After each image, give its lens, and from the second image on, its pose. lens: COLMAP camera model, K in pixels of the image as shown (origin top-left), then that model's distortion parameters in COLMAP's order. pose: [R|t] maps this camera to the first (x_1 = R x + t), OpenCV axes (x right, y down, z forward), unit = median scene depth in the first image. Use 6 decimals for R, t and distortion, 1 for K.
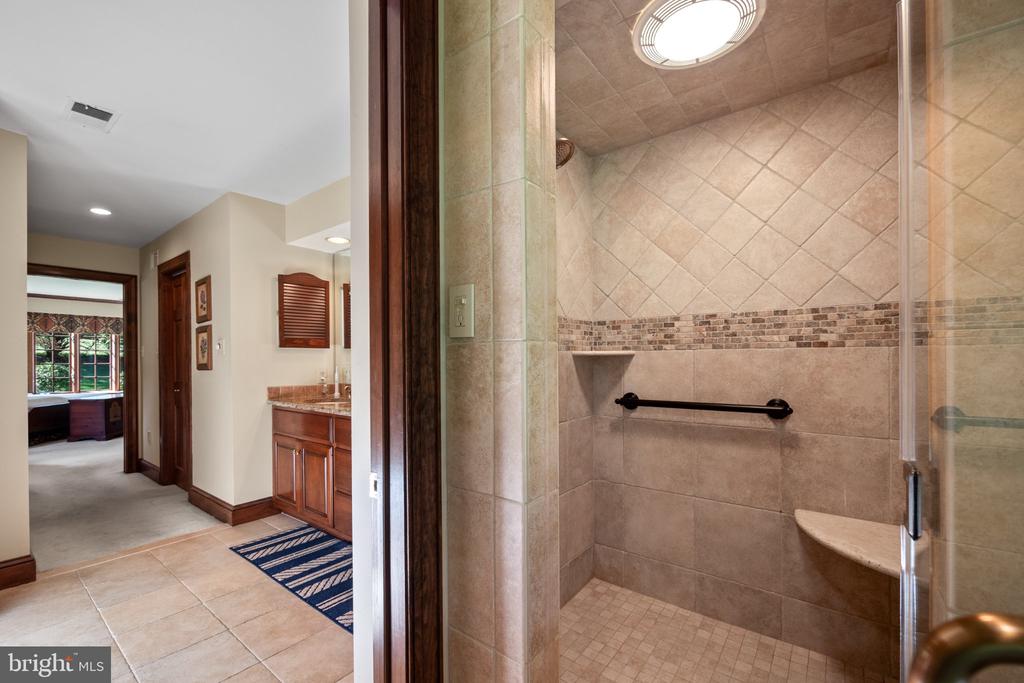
lens RADIAL K [[419.6, 0, 508.7], [0, 419.6, 360.1], [0, 0, 1]] dist [-0.005121, 0.000169]
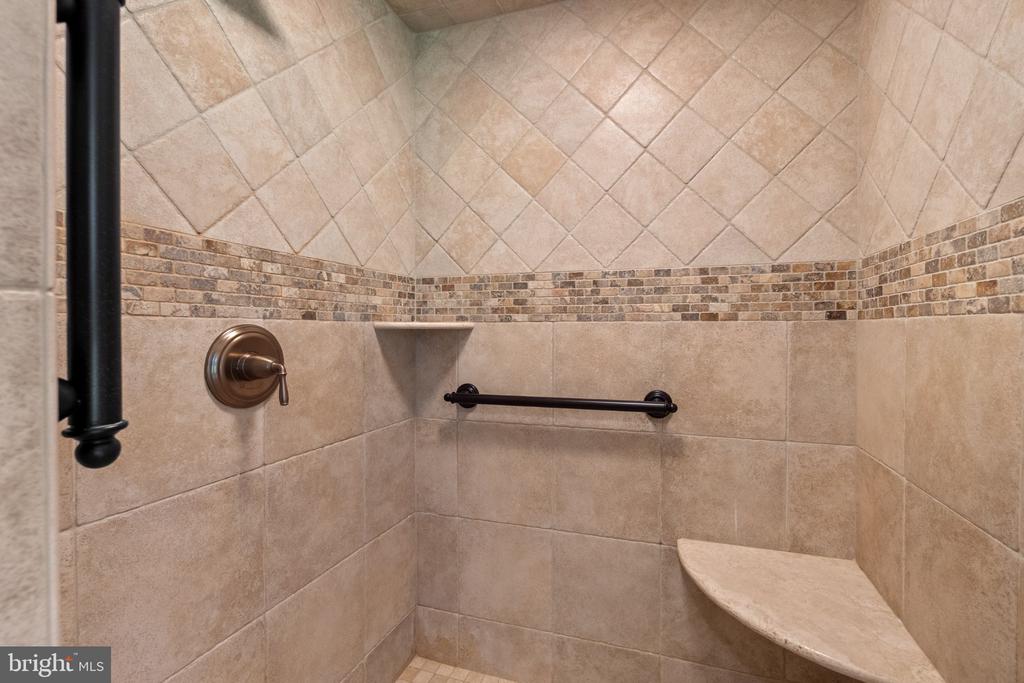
lens RADIAL K [[432.3, 0, 508.2], [0, 432.3, 333.8], [0, 0, 1]] dist [-0.006620, -0.000110]
pose [[0.960077, 0.003491, 0.279714, 0.169270], [-0.005939, 0.999951, 0.007907, -0.010236], [-0.279673, -0.009253, 0.960051, 0.330004]]
